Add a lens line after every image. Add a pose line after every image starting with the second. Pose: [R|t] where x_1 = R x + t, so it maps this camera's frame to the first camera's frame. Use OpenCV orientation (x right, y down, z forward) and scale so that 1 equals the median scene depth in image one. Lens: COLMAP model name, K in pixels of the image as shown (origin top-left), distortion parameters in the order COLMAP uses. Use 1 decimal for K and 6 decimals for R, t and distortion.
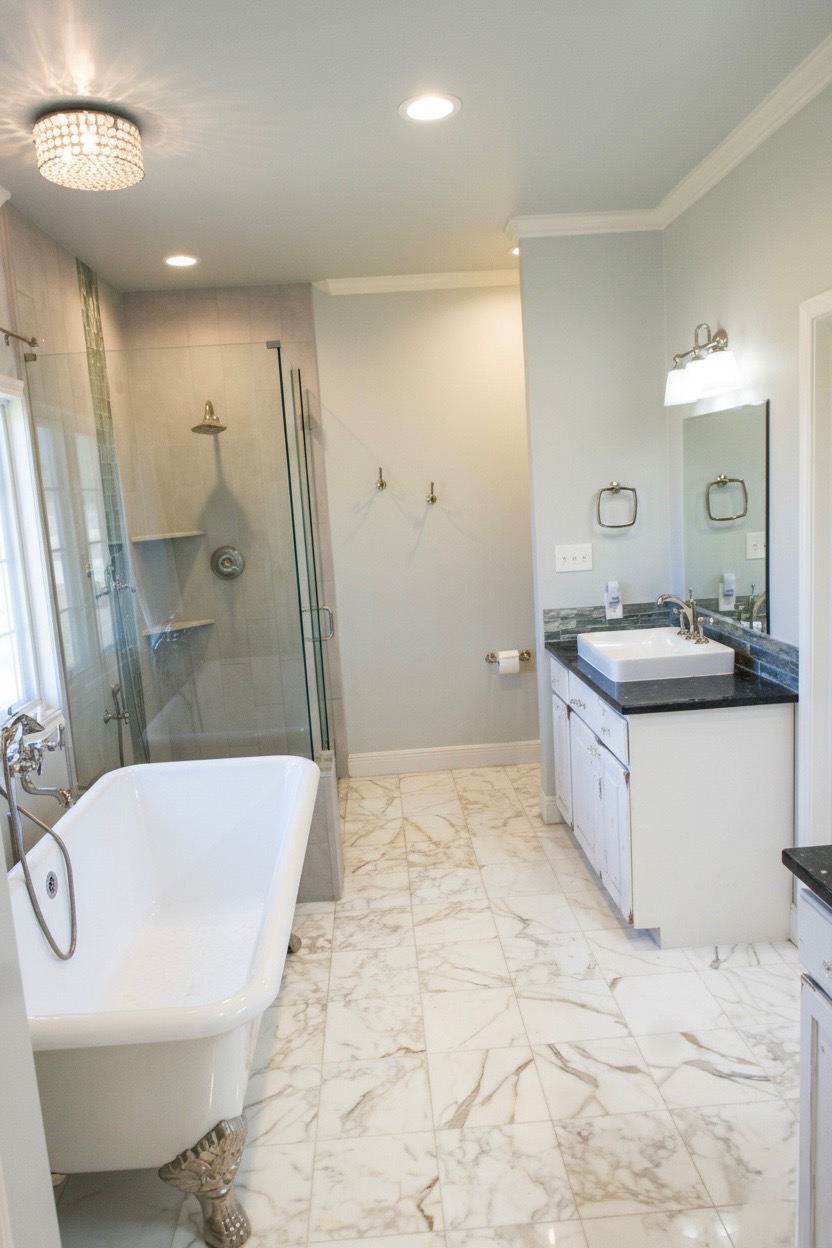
lens RADIAL K [[862.7, 0, 413.5], [0, 862.7, 621.0], [0, 0, 1]] dist [0.010778, 0.001702]
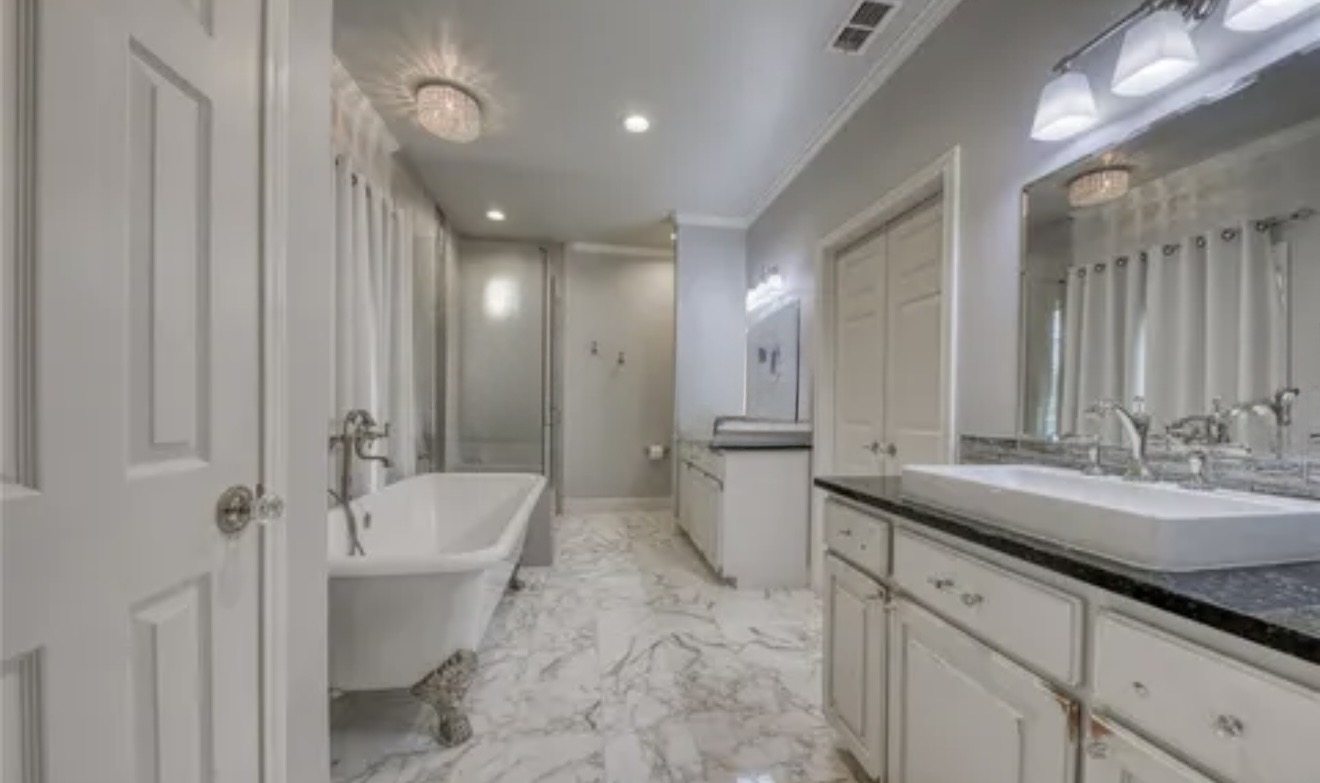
lens RADIAL K [[453.0, 0, 663.5], [0, 453.0, 401.5], [0, 0, 1]] dist [0.002852, 0.000068]
pose [[0.989838, 0.074269, 0.121265, 0.000996], [-0.057243, 0.988734, -0.138305, 0.179250], [-0.130171, 0.129958, 0.982938, 0.090993]]
